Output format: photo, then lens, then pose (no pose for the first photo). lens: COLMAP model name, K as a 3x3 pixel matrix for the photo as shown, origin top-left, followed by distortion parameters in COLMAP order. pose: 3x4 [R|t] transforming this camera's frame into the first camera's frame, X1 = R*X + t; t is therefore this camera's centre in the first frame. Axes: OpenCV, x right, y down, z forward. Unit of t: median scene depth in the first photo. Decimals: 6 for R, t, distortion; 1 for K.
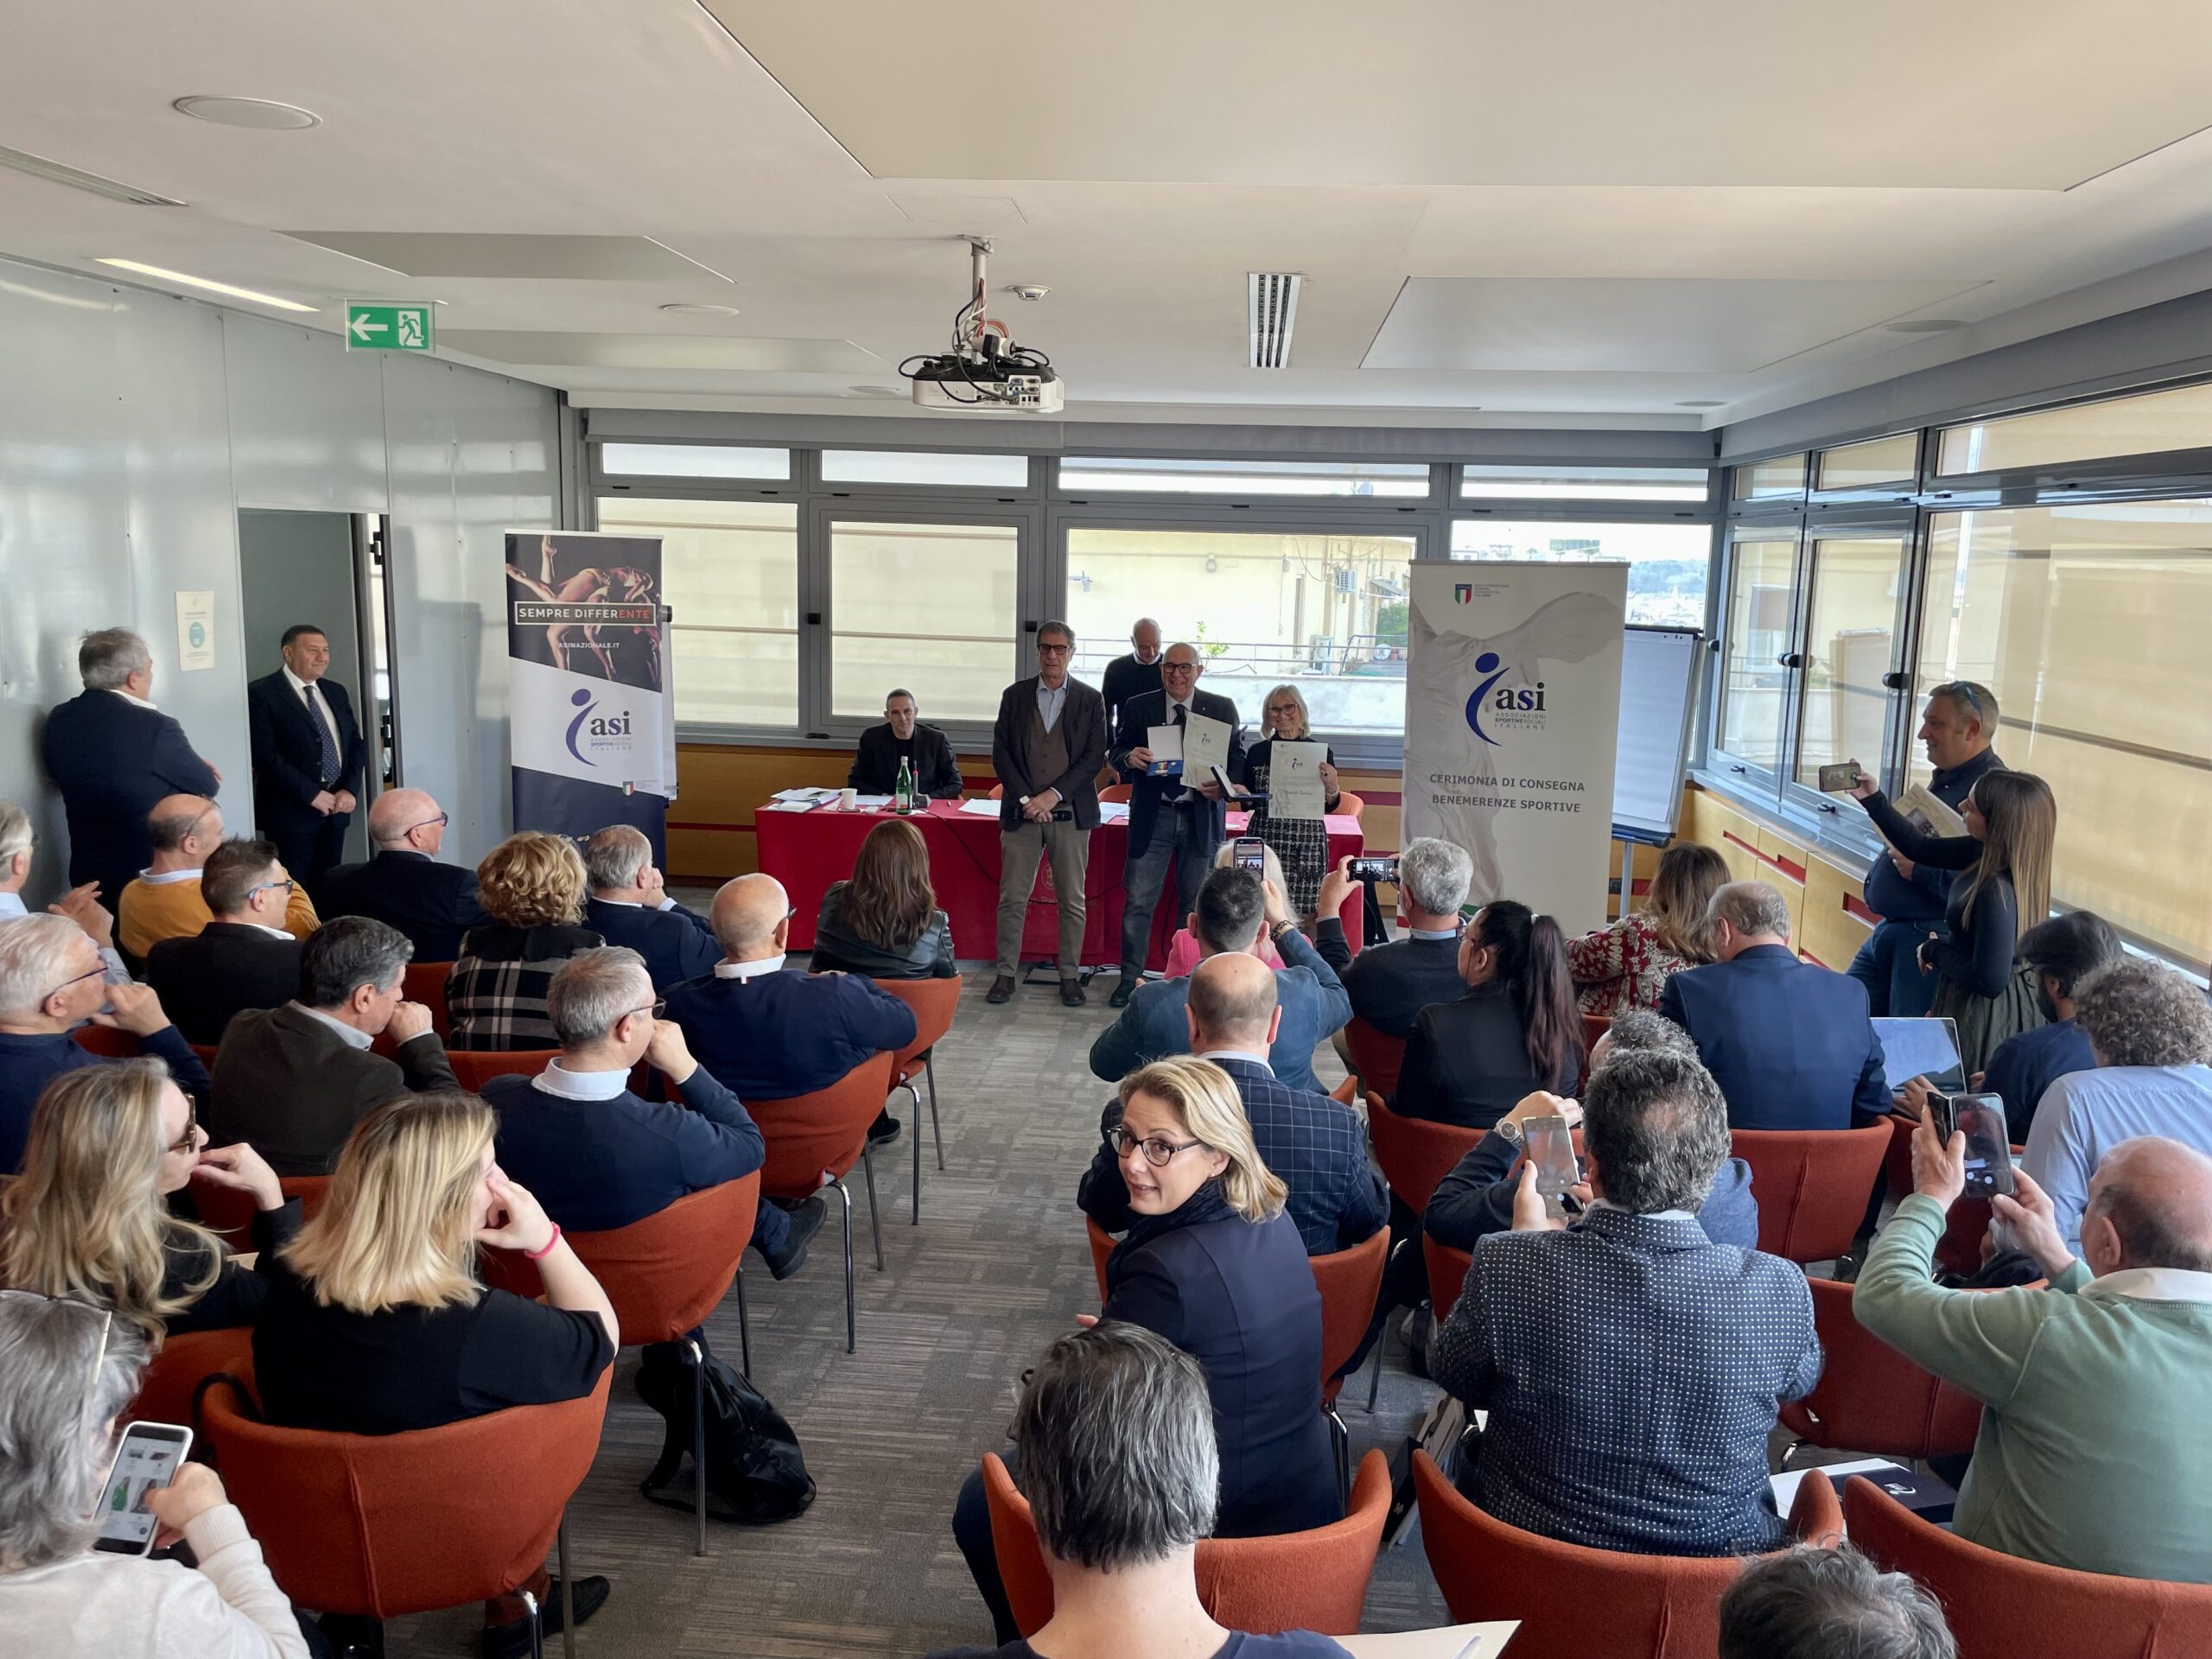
lens RADIAL K [[1686.1, 0, 1122.5], [0, 1686.1, 798.7], [0, 0, 1]] dist [0.117454, -0.211562]
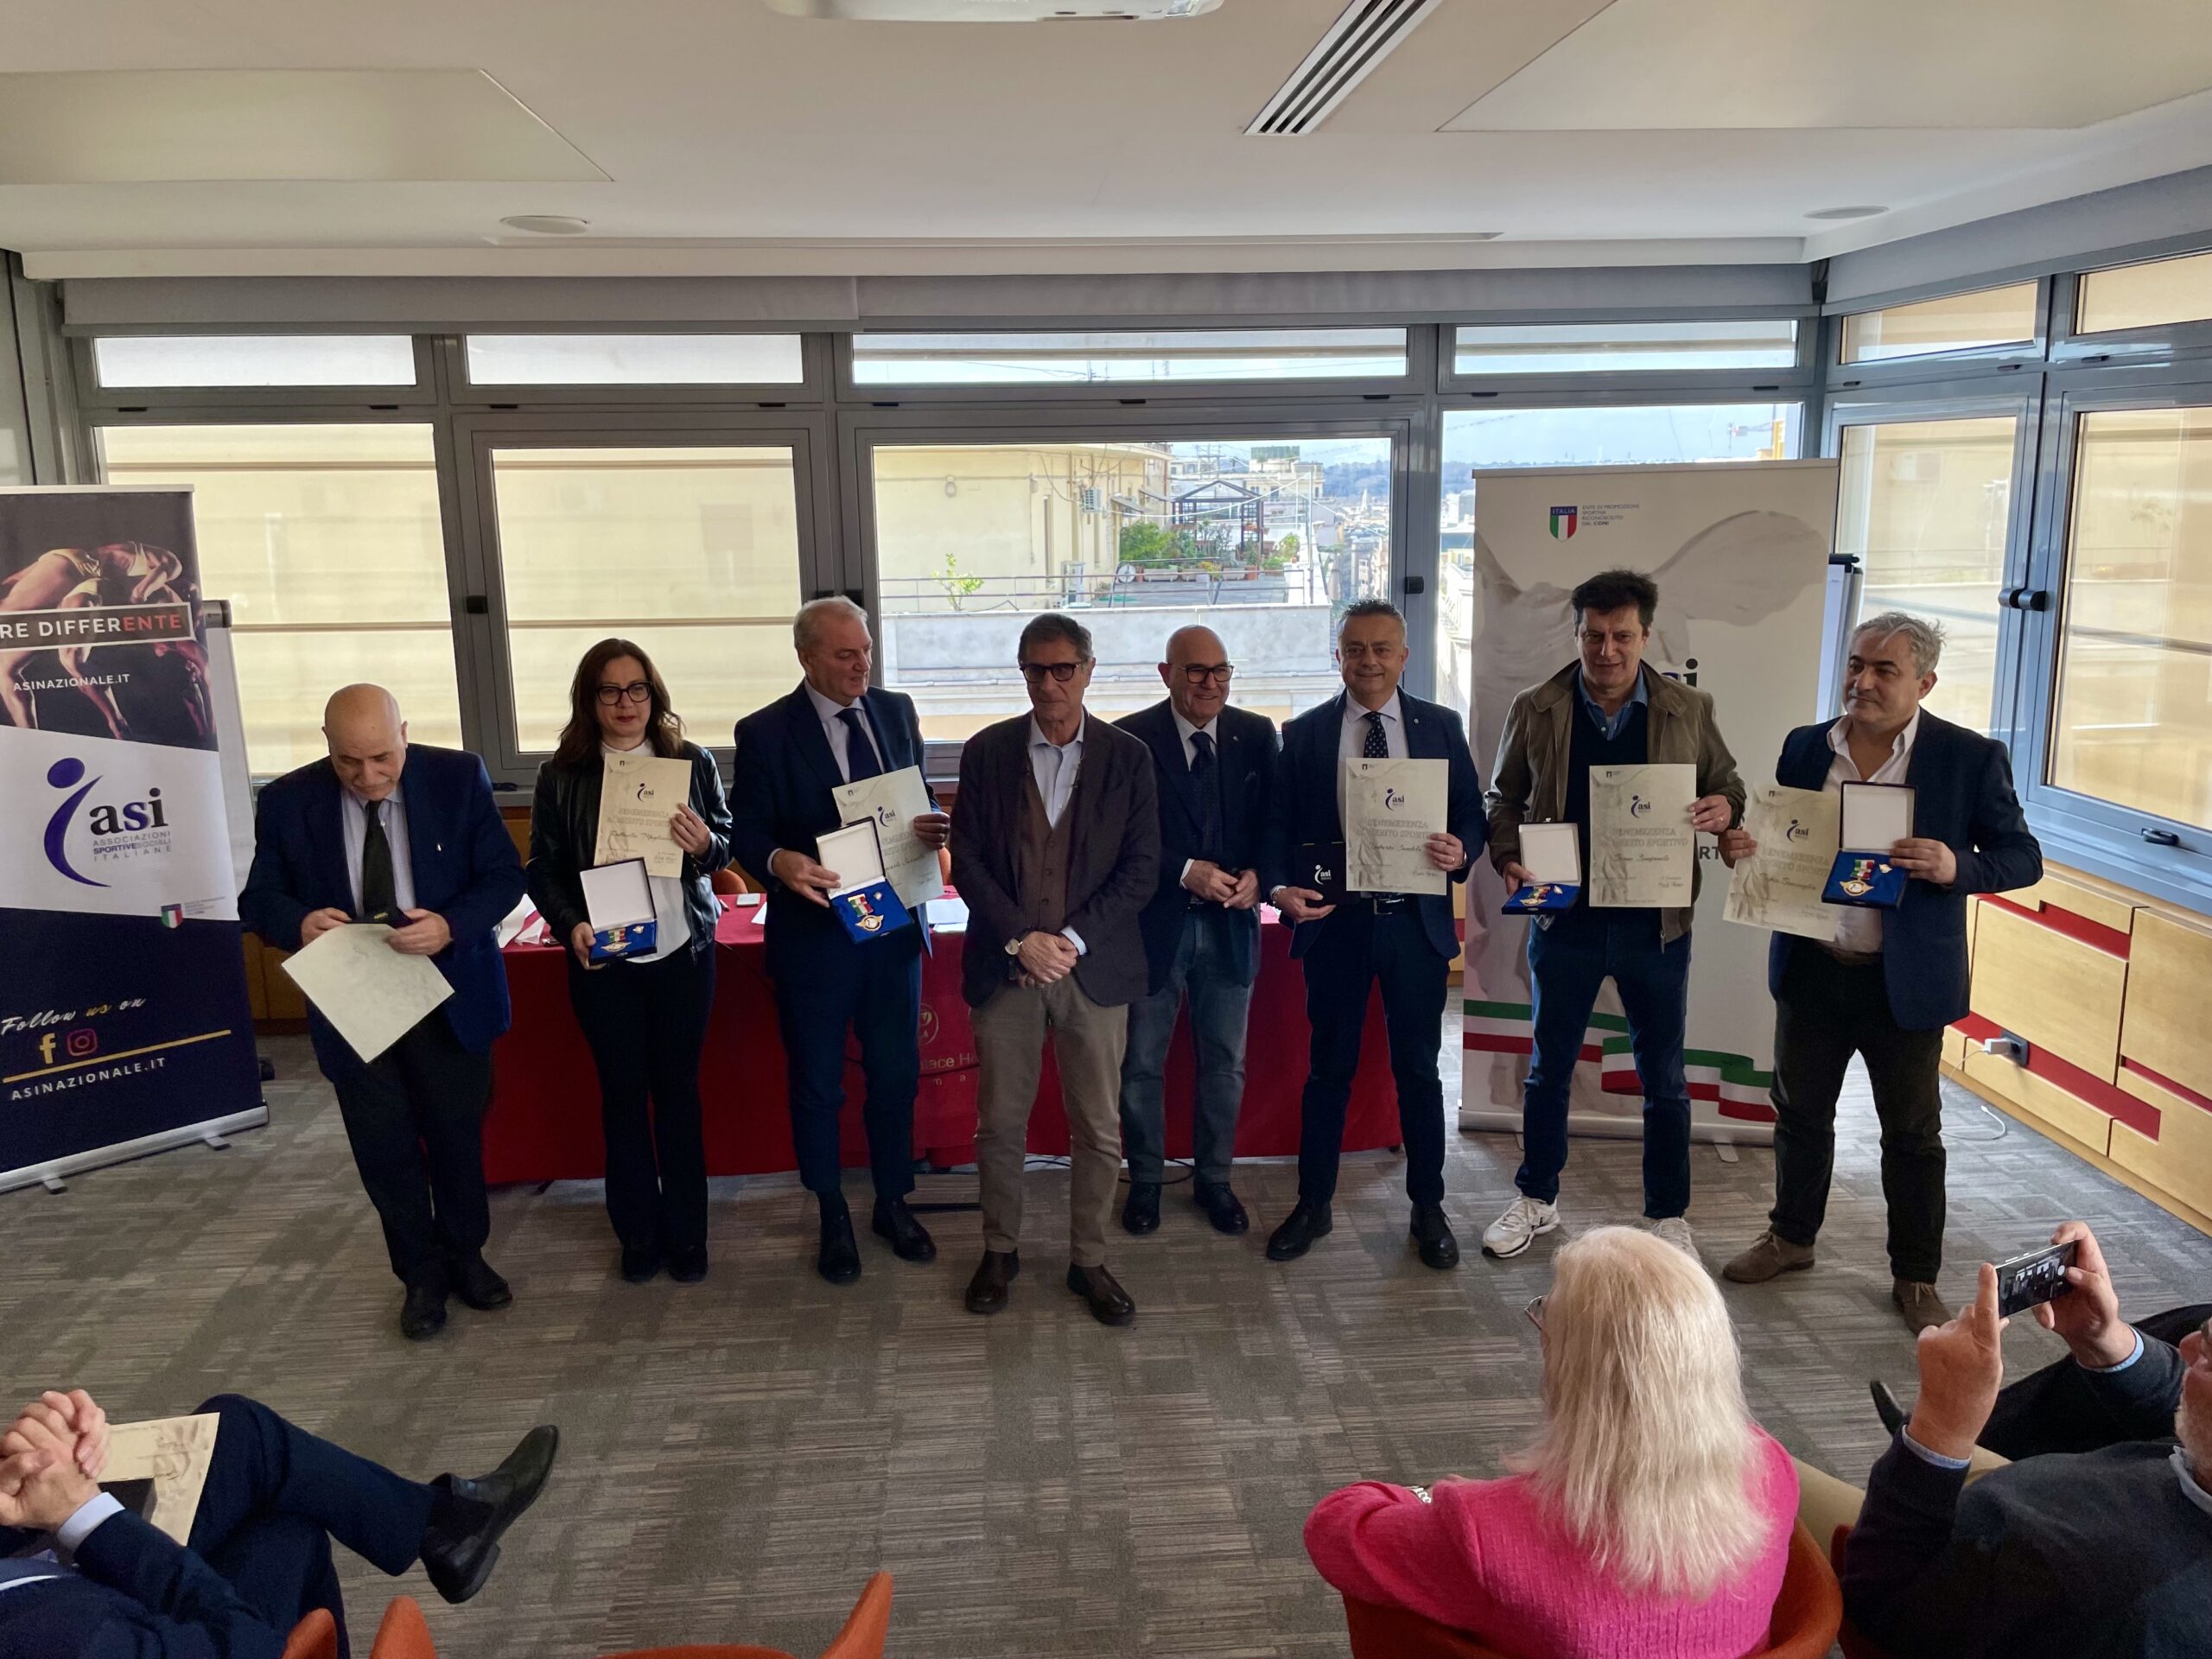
lens RADIAL K [[1684.0, 0, 1099.5], [0, 1684.0, 811.0], [0, 0, 1]] dist [0.086603, -0.124353]
pose [[0.986211, -0.073936, 0.148058, -0.058042], [0.066002, 0.996144, 0.057806, -0.056580], [-0.151761, -0.047237, 0.987288, 0.369795]]
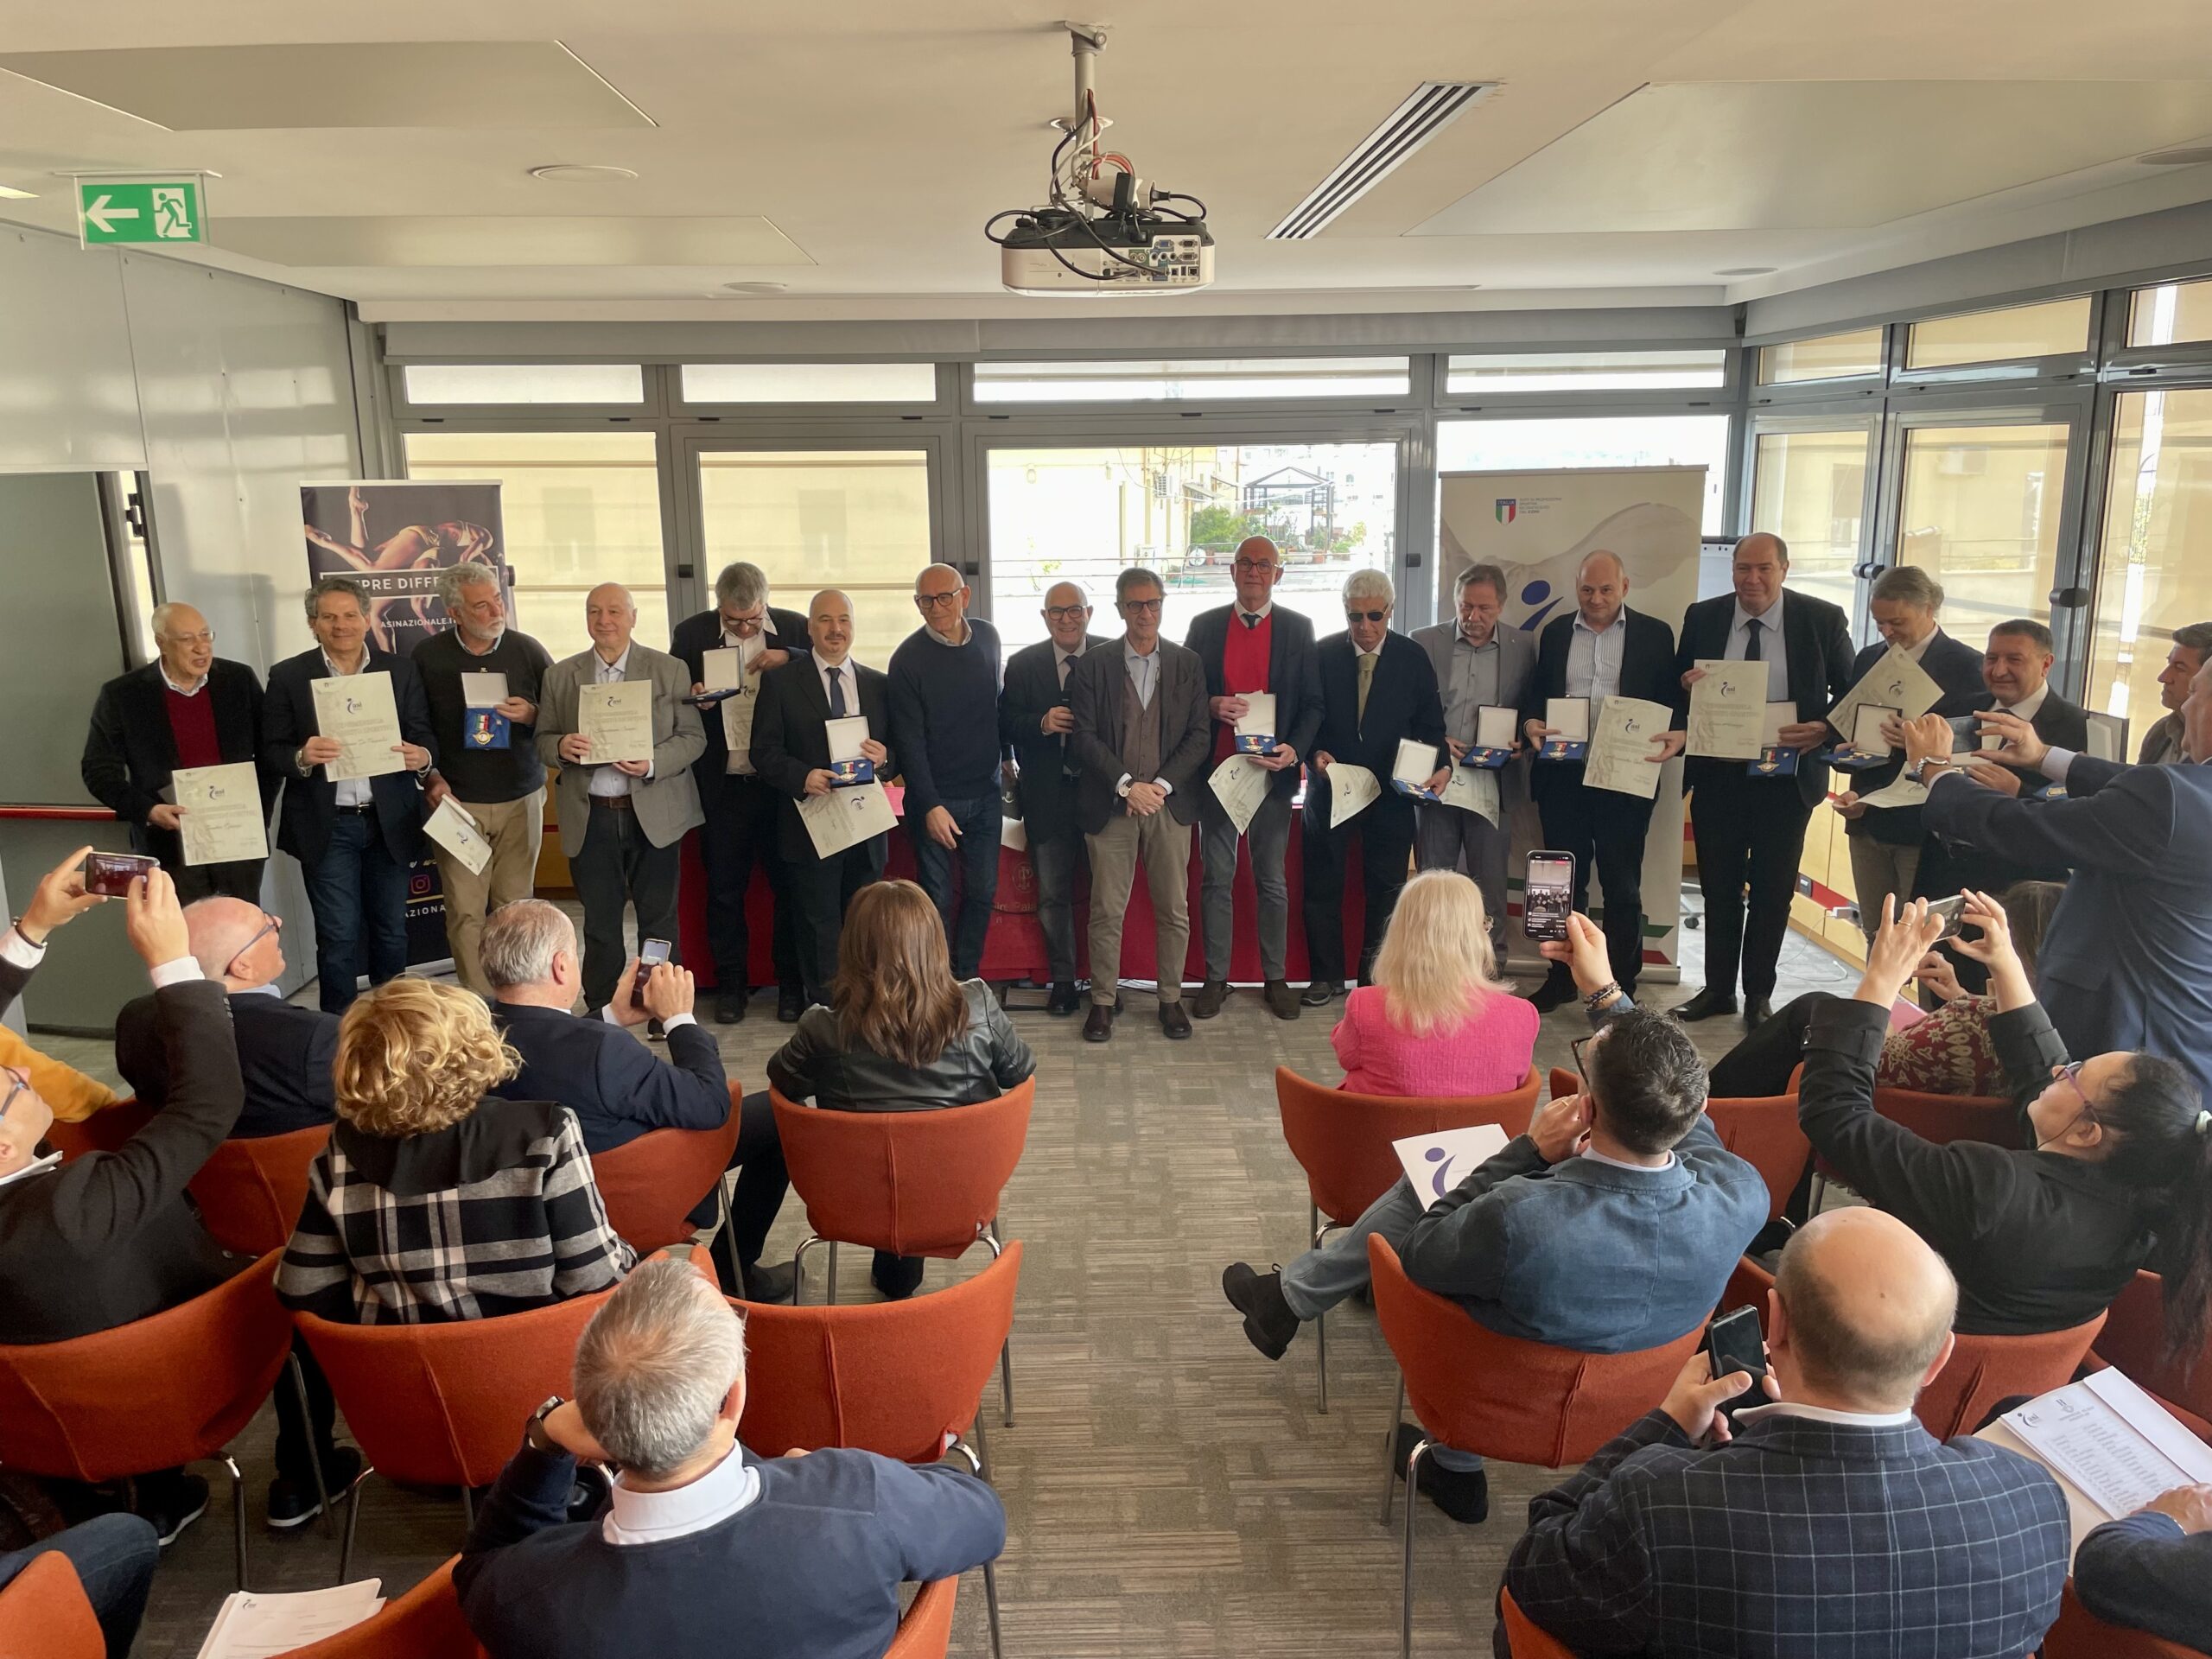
lens RADIAL K [[1684.2, 0, 1084.6], [0, 1684.2, 814.5], [0, 0, 1]] dist [0.100821, -0.148290]
pose [[0.993272, -0.062410, 0.097547, -0.085467], [0.056168, 0.996271, 0.065487, -0.034738], [-0.101271, -0.059567, 0.993074, 0.165451]]
